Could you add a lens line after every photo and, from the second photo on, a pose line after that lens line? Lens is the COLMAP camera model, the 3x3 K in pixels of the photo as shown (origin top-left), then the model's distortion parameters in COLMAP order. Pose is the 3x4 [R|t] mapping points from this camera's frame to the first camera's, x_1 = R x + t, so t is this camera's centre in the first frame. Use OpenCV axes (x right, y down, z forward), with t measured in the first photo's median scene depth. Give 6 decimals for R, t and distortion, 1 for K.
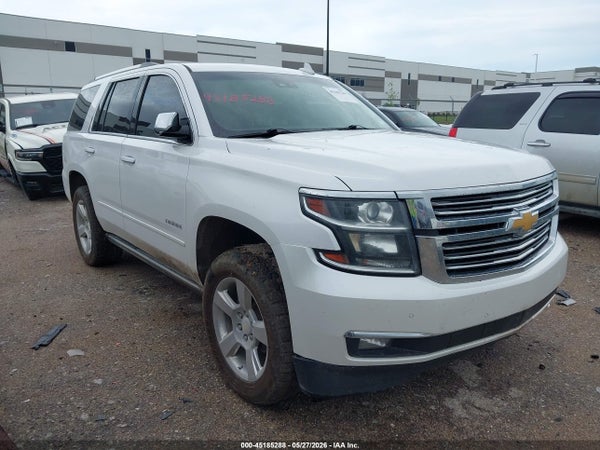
lens RADIAL K [[560.4, 0, 300.0], [0, 560.4, 225.0], [0, 0, 1]] dist [-0.000474, 0.000675]
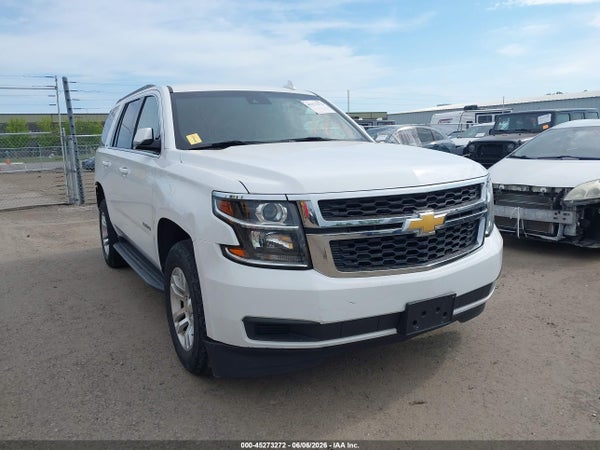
lens RADIAL K [[560.4, 0, 300.0], [0, 560.4, 225.0], [0, 0, 1]] dist [-0.000474, 0.000675]
pose [[0.986606, 0.007980, -0.162928, 0.370450], [-0.011579, 0.999709, -0.021150, 0.025000], [0.162712, 0.022754, 0.986411, -0.110846]]
